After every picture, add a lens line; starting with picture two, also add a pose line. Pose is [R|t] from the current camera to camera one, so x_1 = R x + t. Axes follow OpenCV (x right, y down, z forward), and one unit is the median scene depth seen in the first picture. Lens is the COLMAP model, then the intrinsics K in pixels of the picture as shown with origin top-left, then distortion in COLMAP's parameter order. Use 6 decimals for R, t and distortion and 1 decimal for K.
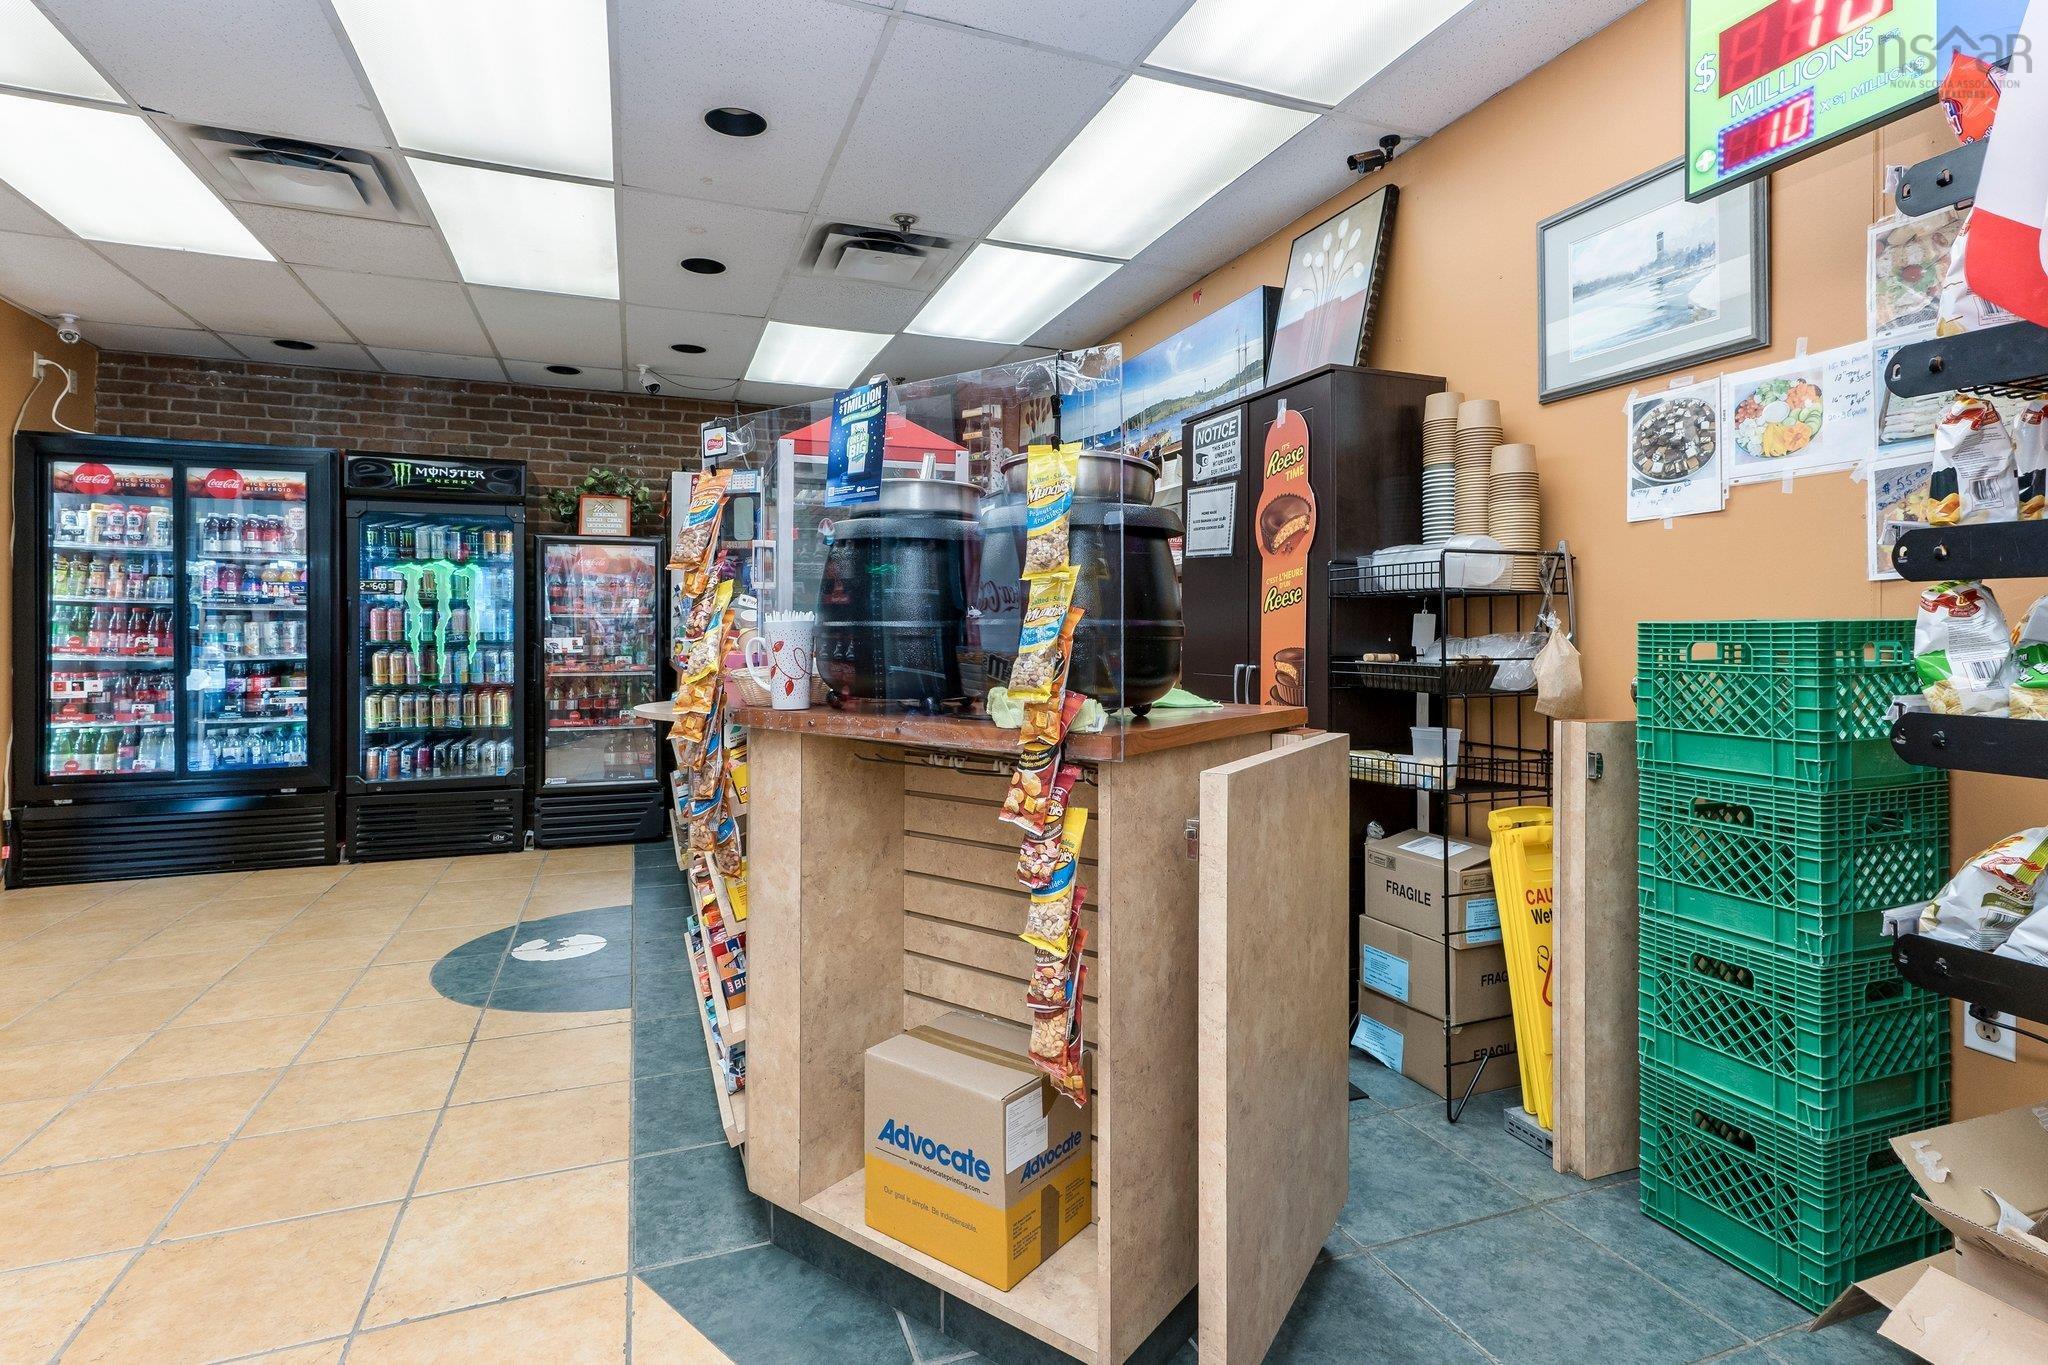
lens RADIAL K [[1025.8, 0, 1029.9], [0, 1025.8, 630.7], [0, 0, 1]] dist [0.011024, 0.001969]
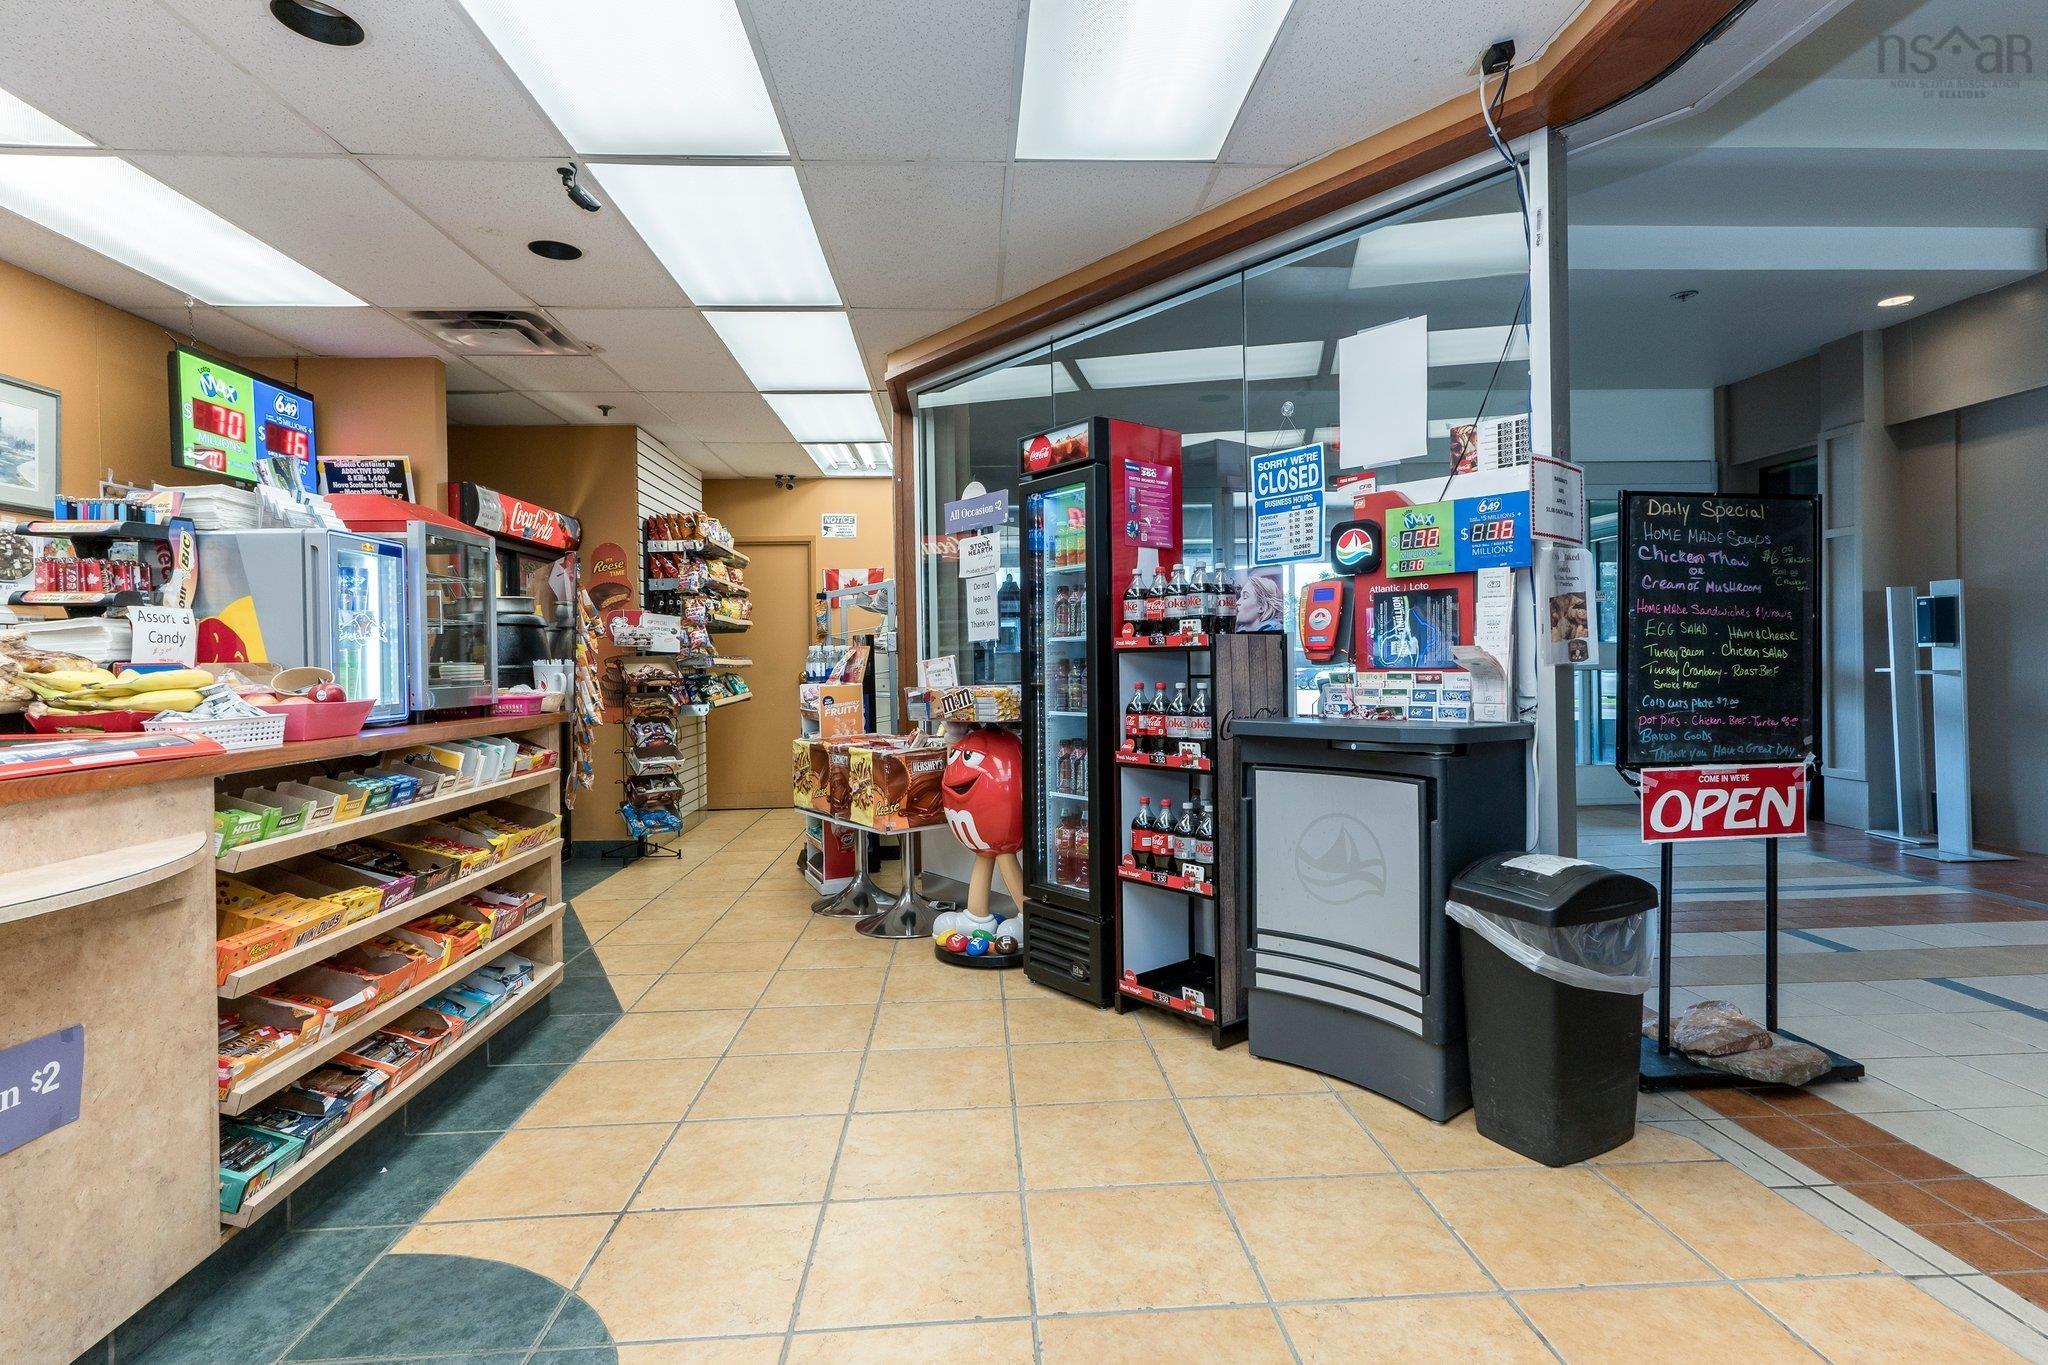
lens RADIAL K [[1012.9, 0, 1032.4], [0, 1012.9, 662.0], [0, 0, 1]] dist [0.001253, 0.006358]
pose [[-0.953273, 0.014542, 0.301761, -0.600158], [0.014743, 0.999890, -0.001613, 0.000644], [-0.301751, 0.002911, -0.953382, 0.917658]]
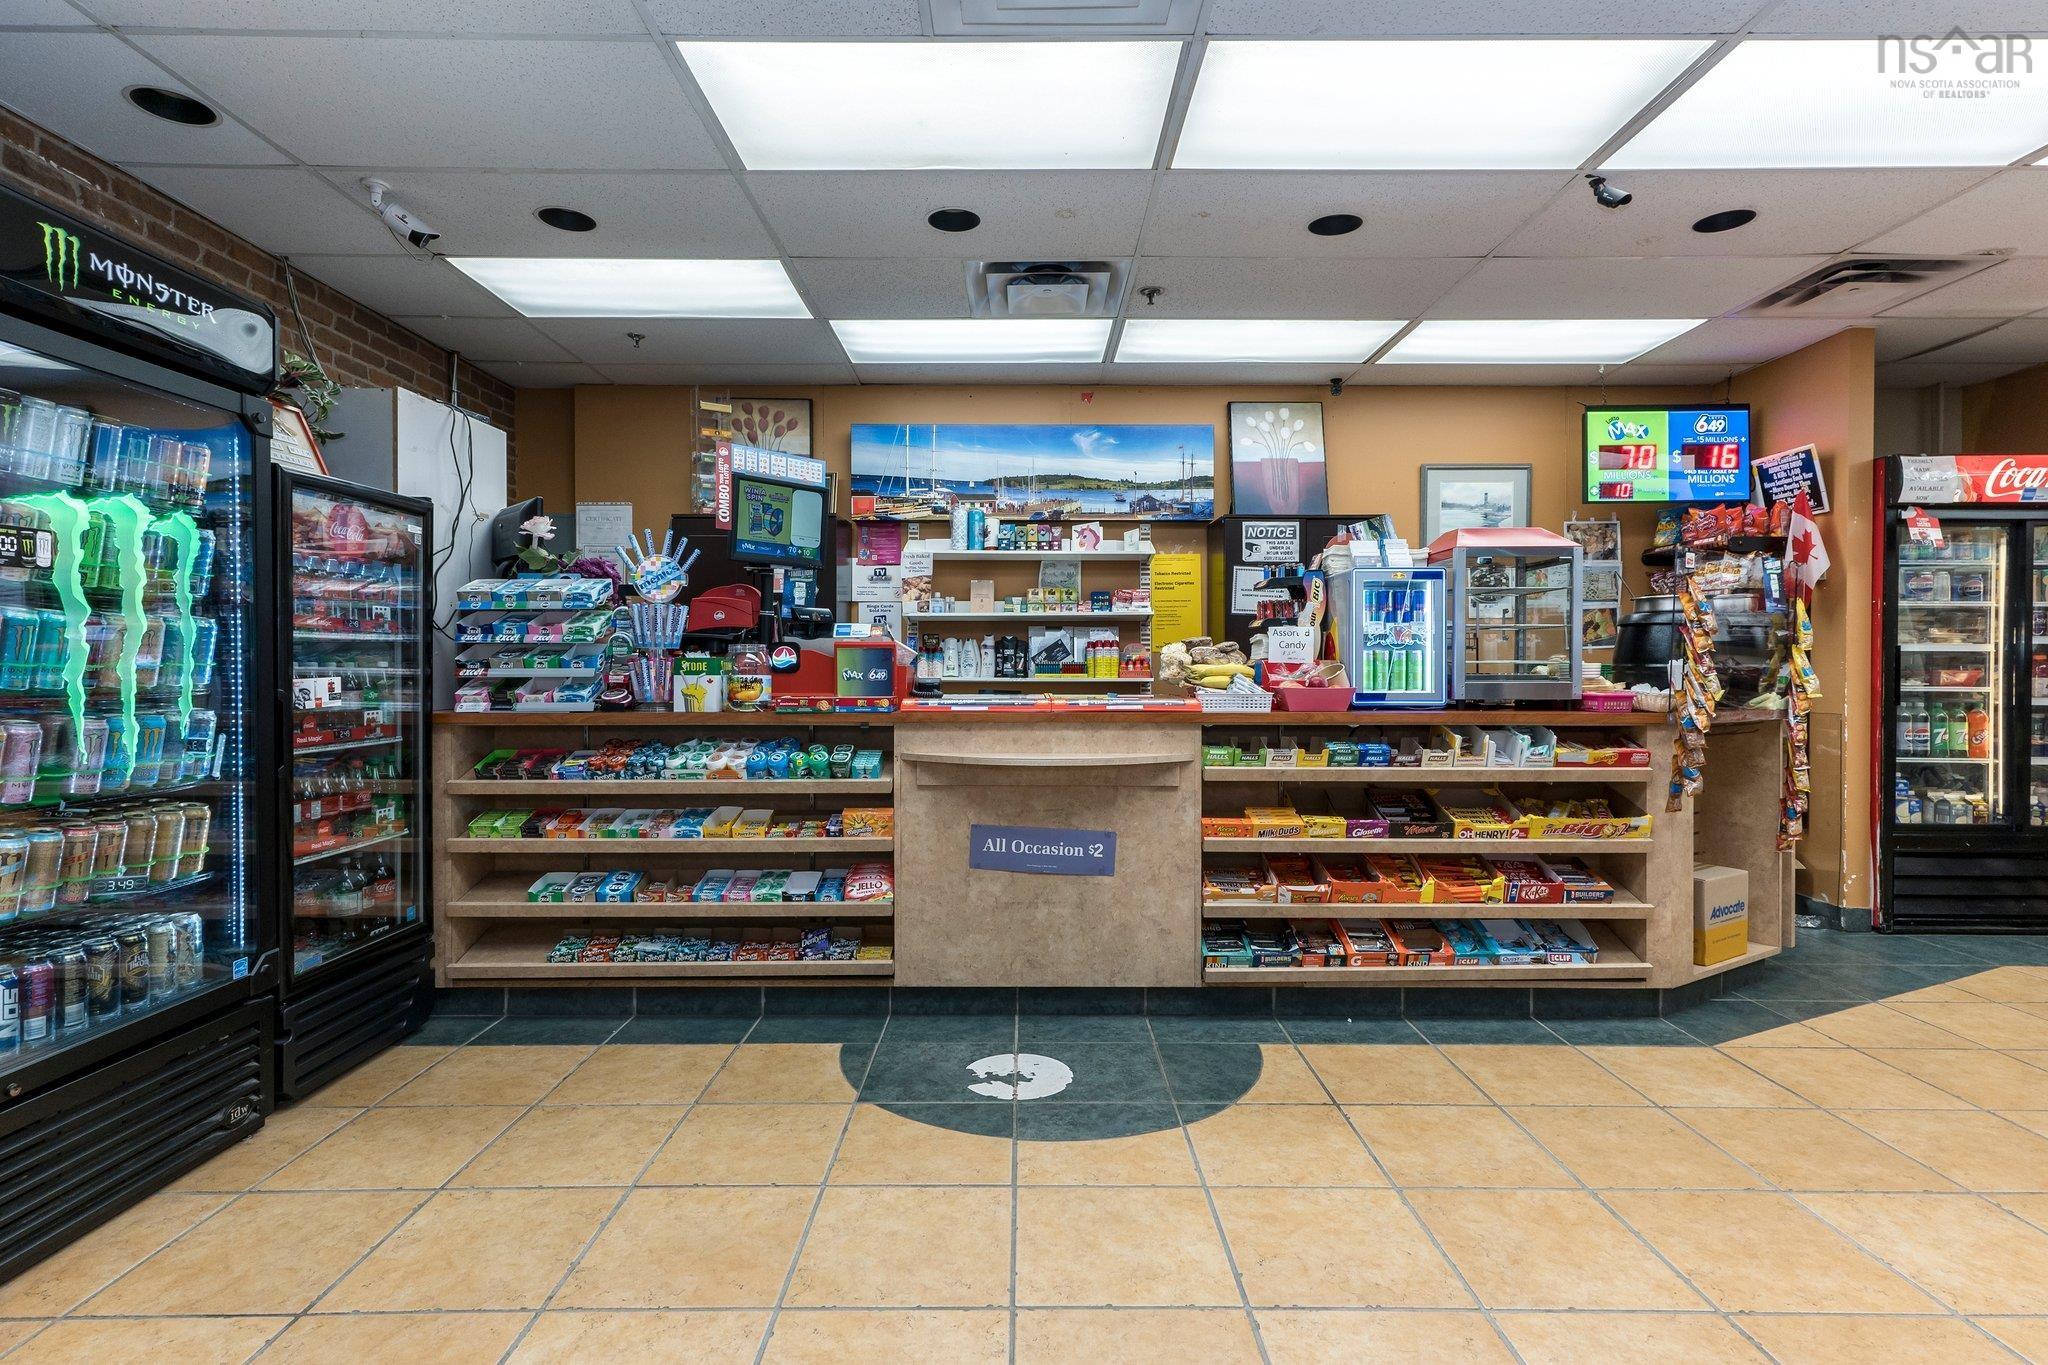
lens RADIAL K [[1007.2, 0, 1028.2], [0, 1007.2, 673.1], [0, 0, 1]] dist [0.006485, 0.001097]
pose [[0.356146, -0.007815, 0.934398, -0.852416], [-0.004518, 0.999939, 0.010085, -0.002302], [-0.934420, -0.007813, 0.356088, 0.532716]]
